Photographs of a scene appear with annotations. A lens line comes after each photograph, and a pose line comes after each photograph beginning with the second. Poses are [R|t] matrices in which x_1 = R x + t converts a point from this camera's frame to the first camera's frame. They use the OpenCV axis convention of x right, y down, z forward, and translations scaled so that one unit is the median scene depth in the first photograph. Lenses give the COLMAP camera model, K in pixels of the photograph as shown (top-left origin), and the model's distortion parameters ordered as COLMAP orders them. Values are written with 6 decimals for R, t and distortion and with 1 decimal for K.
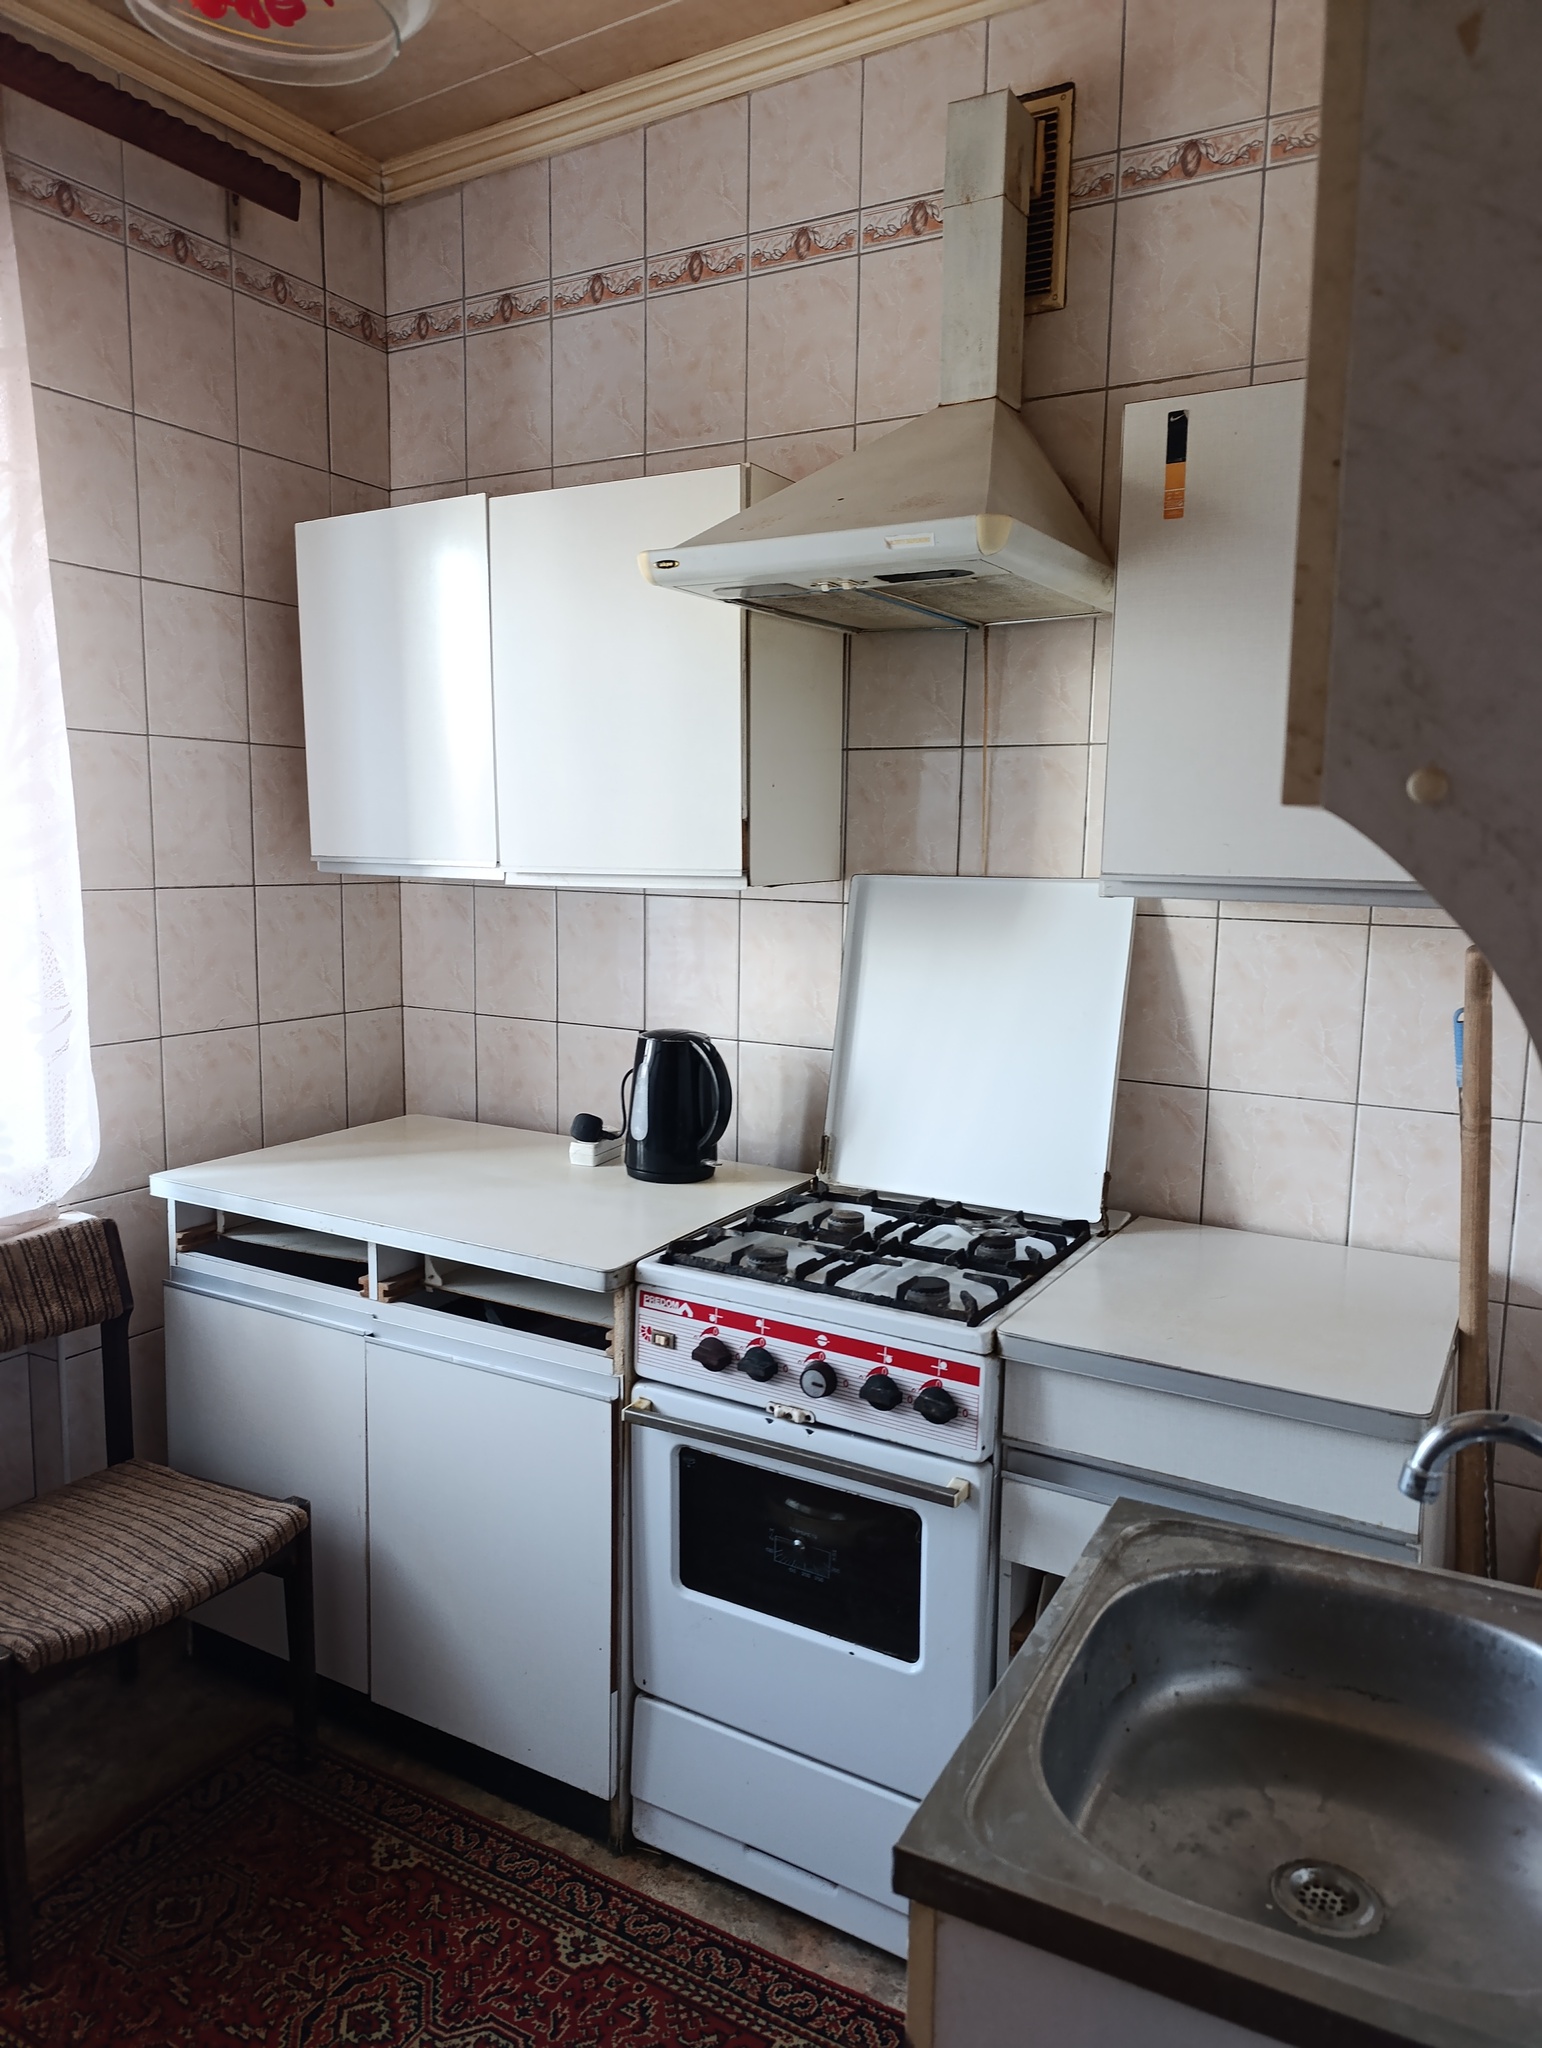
lens RADIAL K [[1413.6, 0, 775.7], [0, 1413.6, 1032.3], [0, 0, 1]] dist [0.049192, -0.053419]
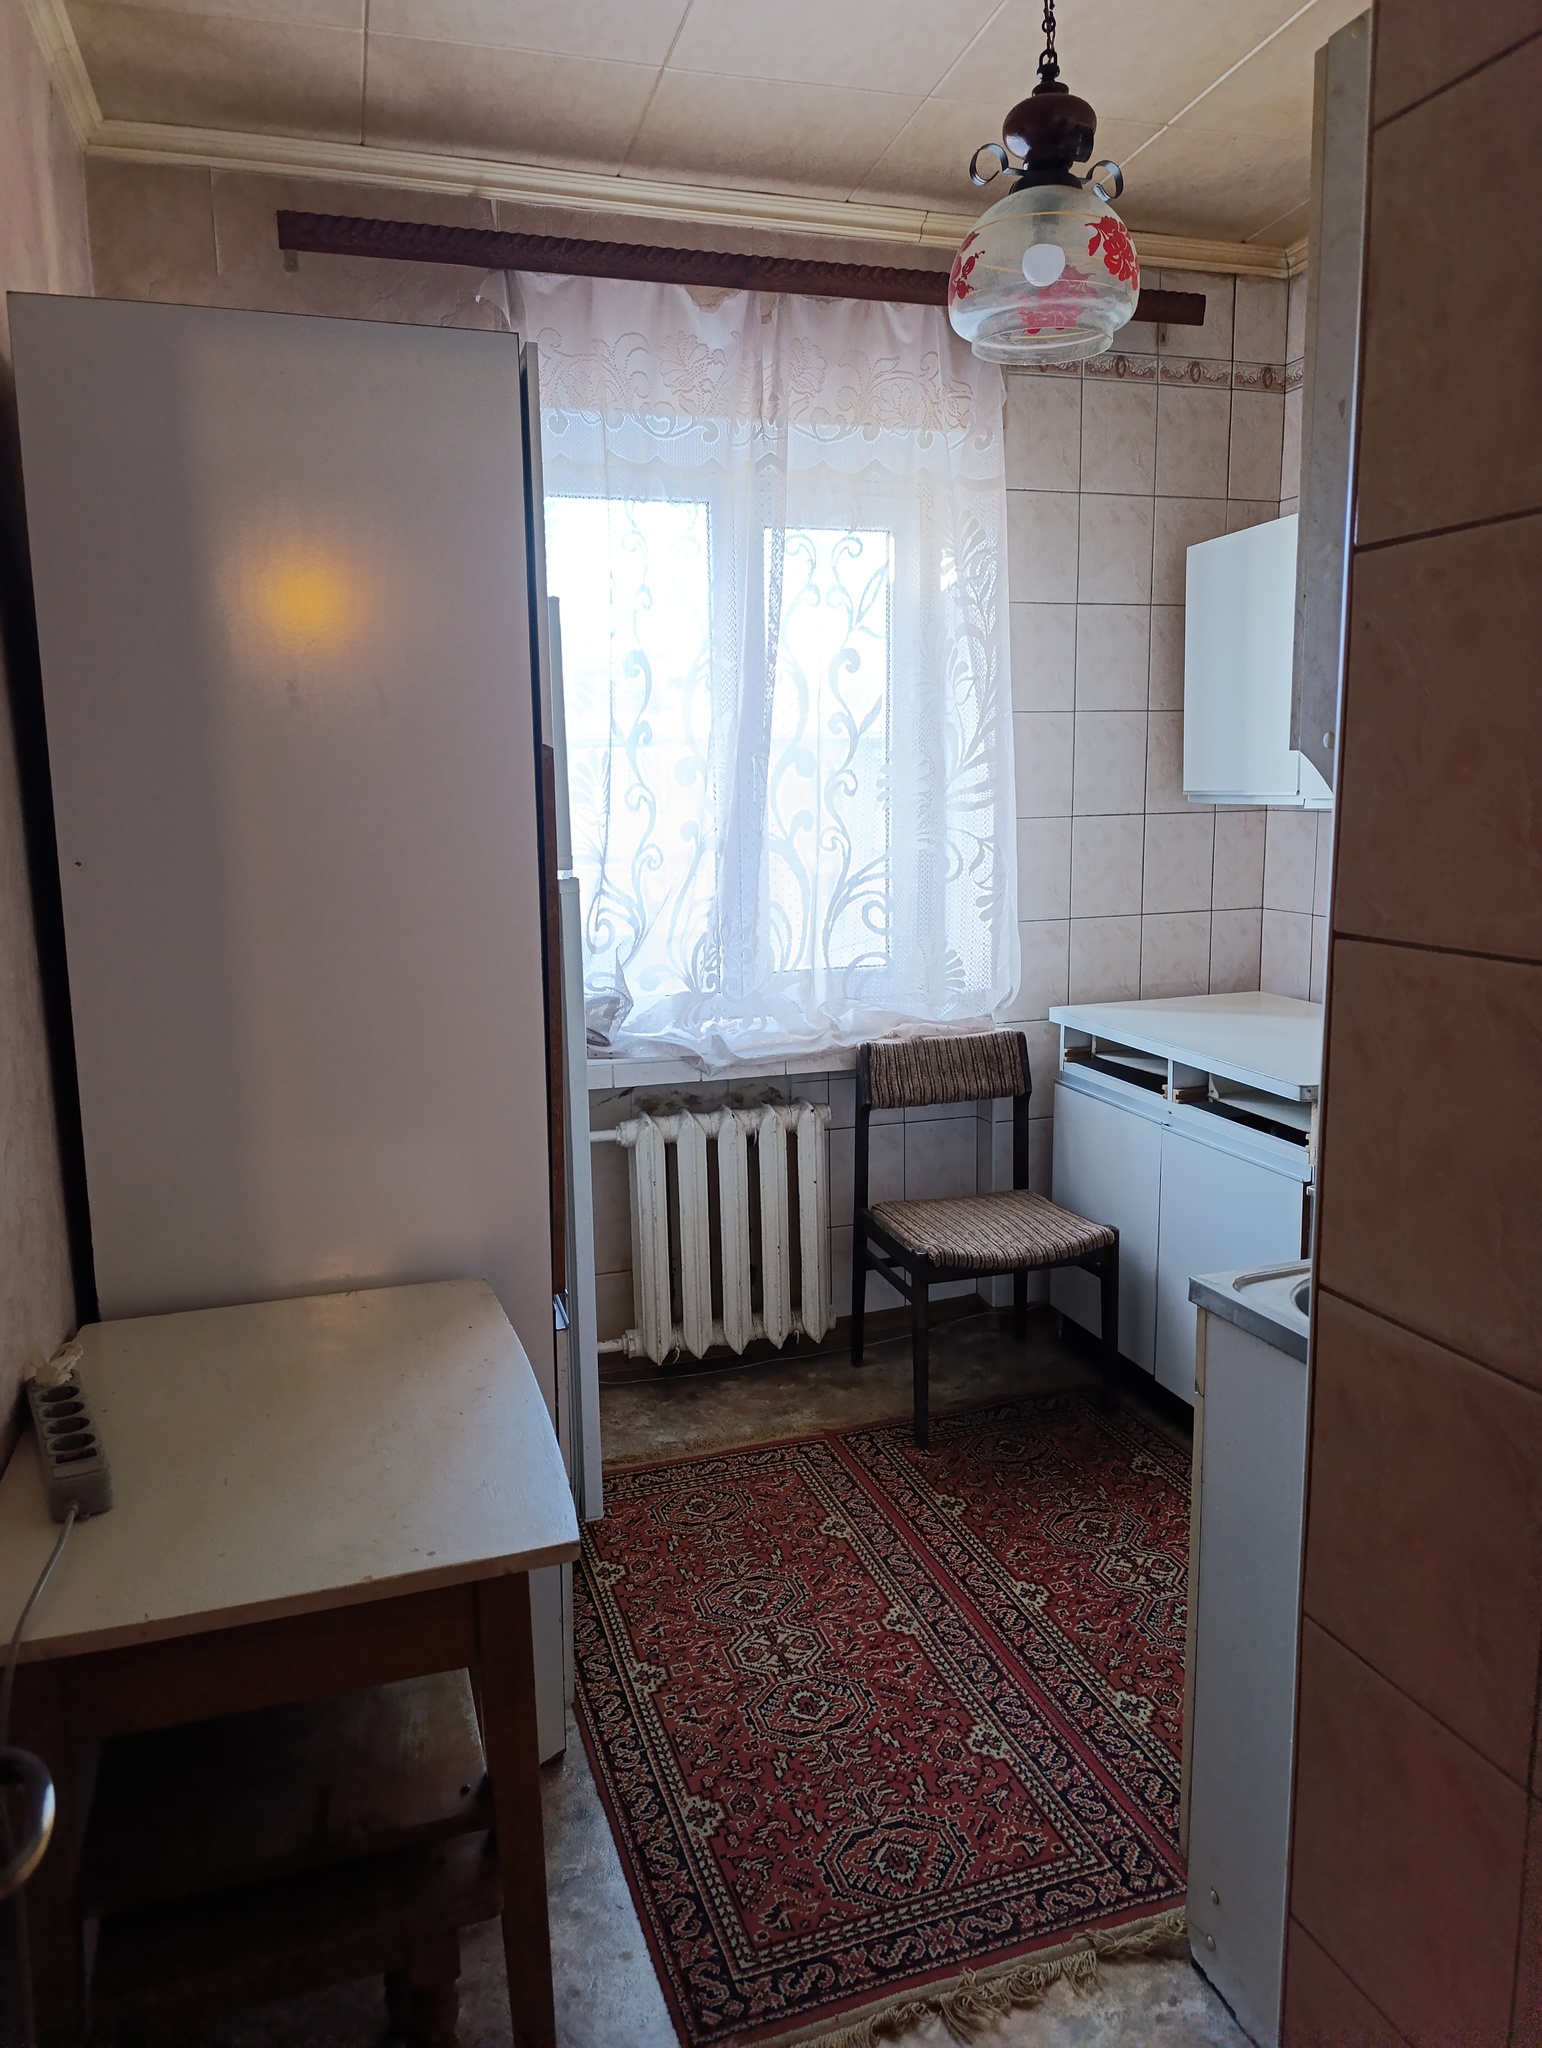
lens RADIAL K [[1413.6, 0, 775.7], [0, 1413.6, 1032.3], [0, 0, 1]] dist [0.049192, -0.053419]
pose [[0.746905, 0.087862, -0.659100, 0.331079], [-0.060959, 0.996105, 0.063707, 0.048094], [0.662131, -0.007405, 0.749352, -0.312439]]
